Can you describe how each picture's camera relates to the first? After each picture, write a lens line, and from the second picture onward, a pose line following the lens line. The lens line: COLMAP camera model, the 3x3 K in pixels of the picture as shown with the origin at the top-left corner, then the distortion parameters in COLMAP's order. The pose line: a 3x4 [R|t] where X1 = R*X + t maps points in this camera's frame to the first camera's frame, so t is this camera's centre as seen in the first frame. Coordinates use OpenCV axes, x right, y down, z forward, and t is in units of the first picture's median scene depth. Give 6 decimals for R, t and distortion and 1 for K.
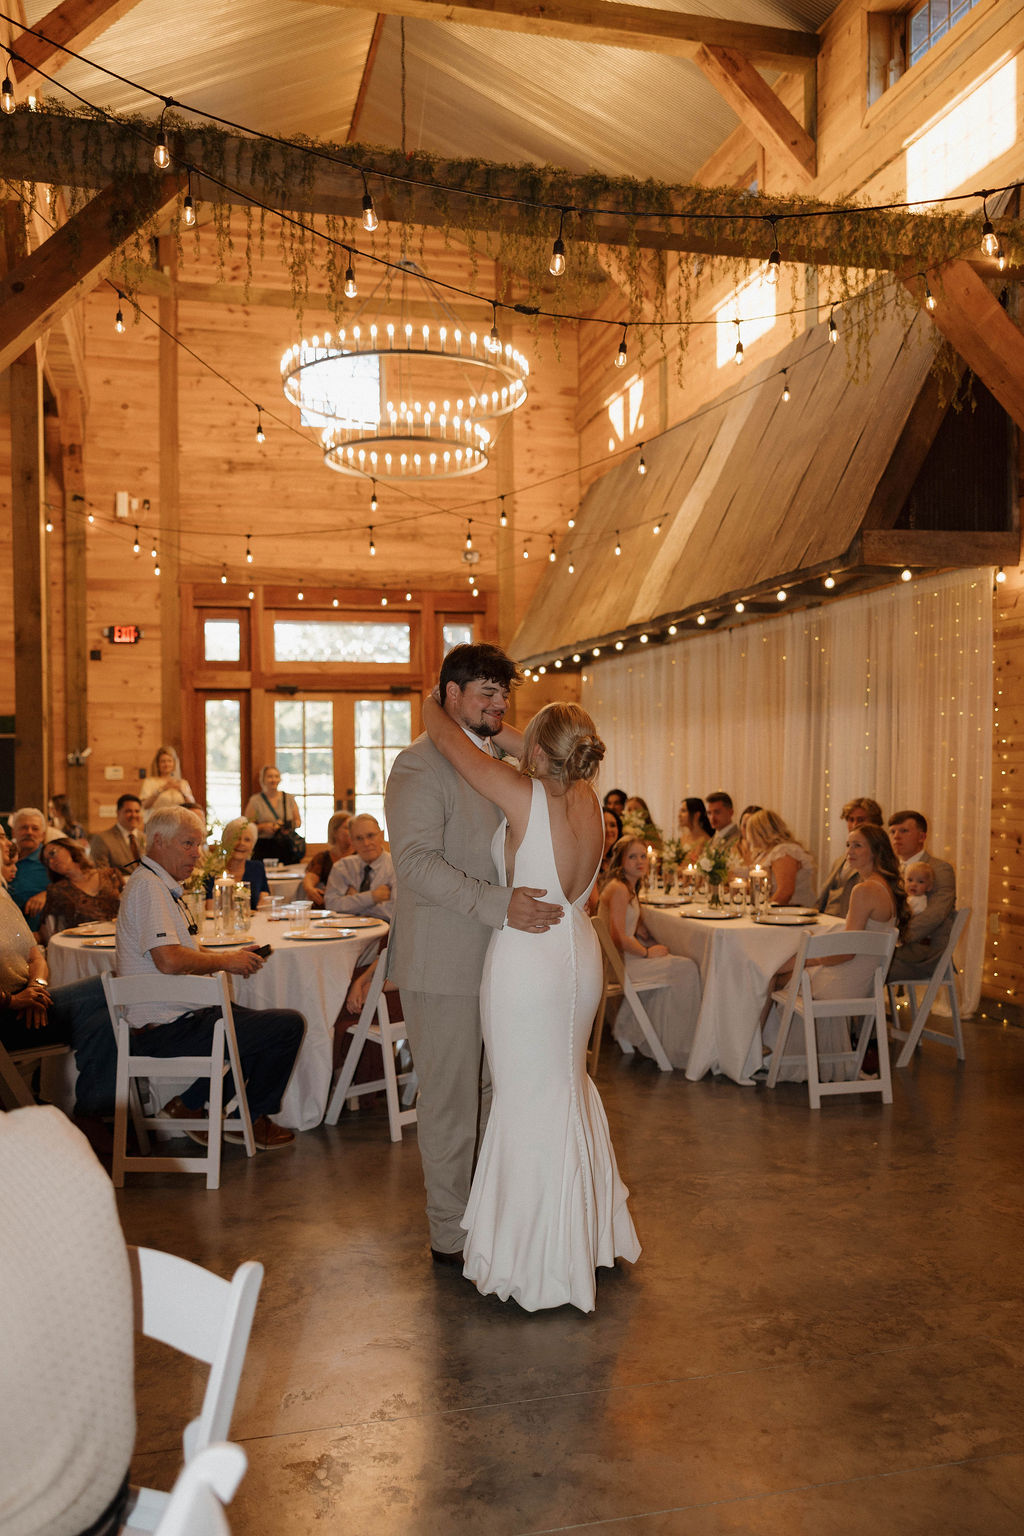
lens RADIAL K [[1278.8, 0, 512.0], [0, 1278.8, 768.0], [0, 0, 1]] dist [-0.001153, 0.011675]
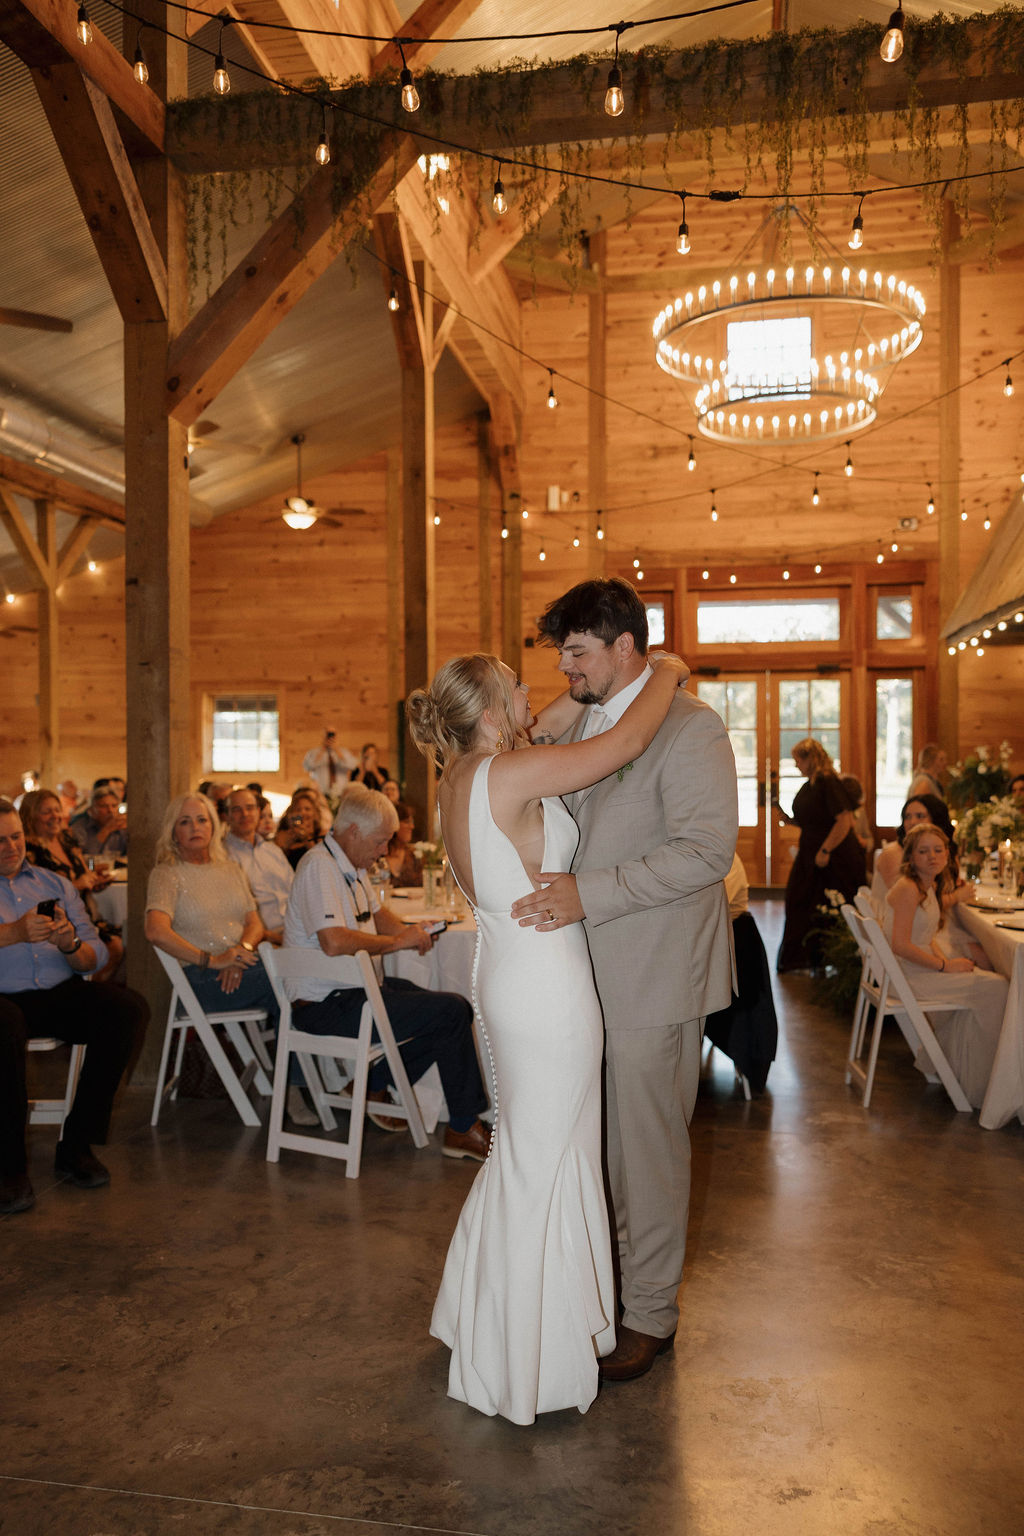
lens RADIAL K [[1215.3, 0, 484.5], [0, 1215.3, 771.2], [0, 0, 1]] dist [0.003863, 0.011086]
pose [[0.903575, 0.011528, -0.428275, 0.074298], [-0.005493, 0.999867, 0.015325, 0.003288], [0.428395, -0.011495, 0.903519, 0.069116]]
